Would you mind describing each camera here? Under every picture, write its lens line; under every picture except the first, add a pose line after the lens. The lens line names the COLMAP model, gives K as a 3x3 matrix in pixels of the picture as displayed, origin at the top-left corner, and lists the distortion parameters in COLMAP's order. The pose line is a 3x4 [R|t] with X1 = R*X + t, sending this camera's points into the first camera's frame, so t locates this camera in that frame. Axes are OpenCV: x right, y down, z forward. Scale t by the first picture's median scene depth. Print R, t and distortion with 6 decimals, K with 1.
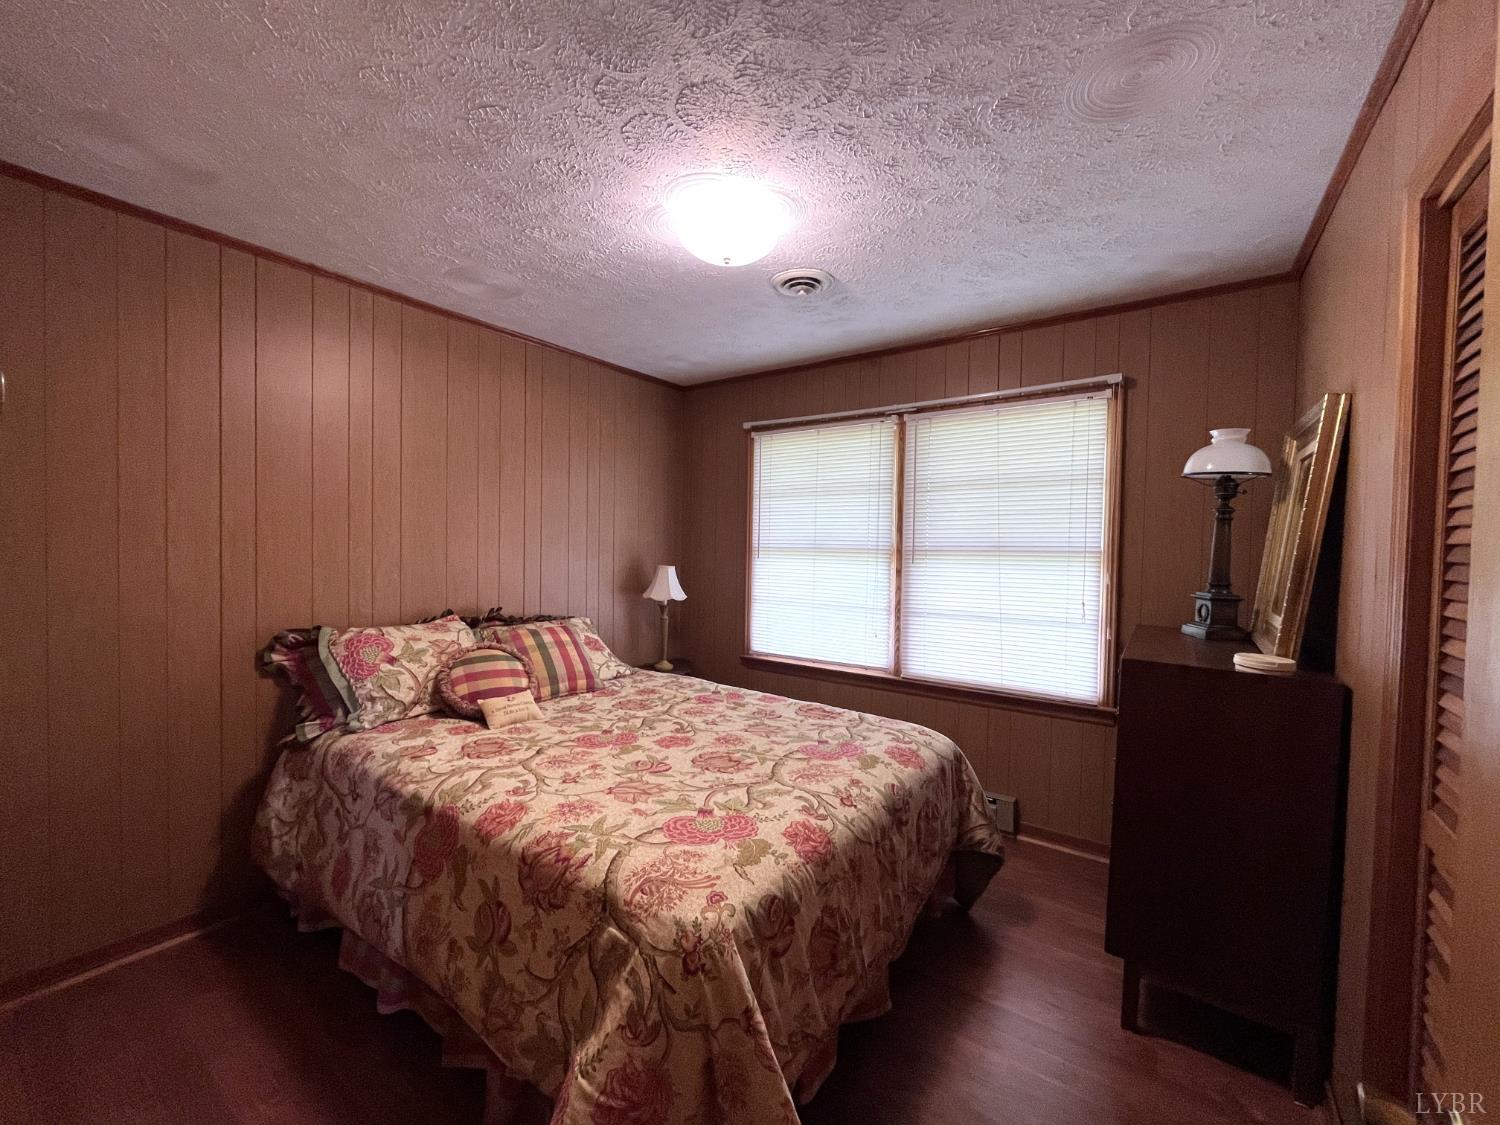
lens RADIAL K [[604.5, 0, 746.4], [0, 604.5, 562.7], [0, 0, 1]] dist [-0.001735, -0.000757]
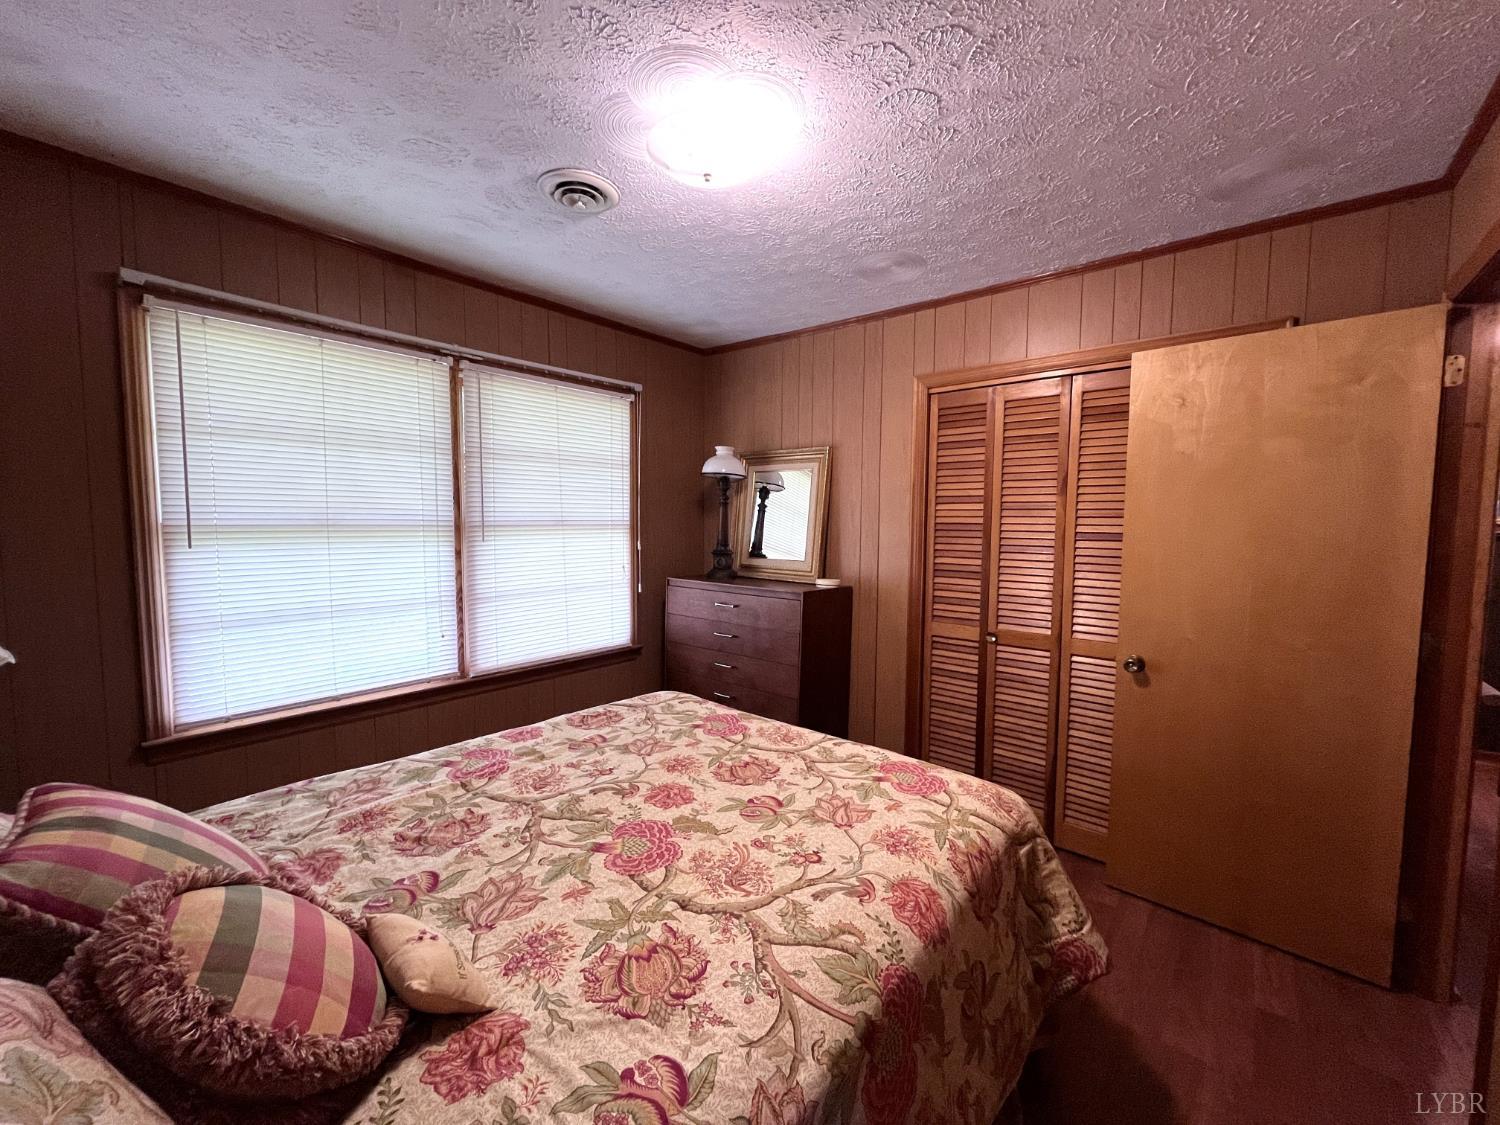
lens RADIAL K [[604.6, 0, 750.0], [0, 604.6, 562.5], [0, 0, 1]] dist [-0.003333, -0.000510]
pose [[0.072015, -0.084061, 0.993855, -0.781441], [0.020885, 0.996351, 0.082759, -0.045746], [-0.997185, 0.014797, 0.073507, 0.797417]]
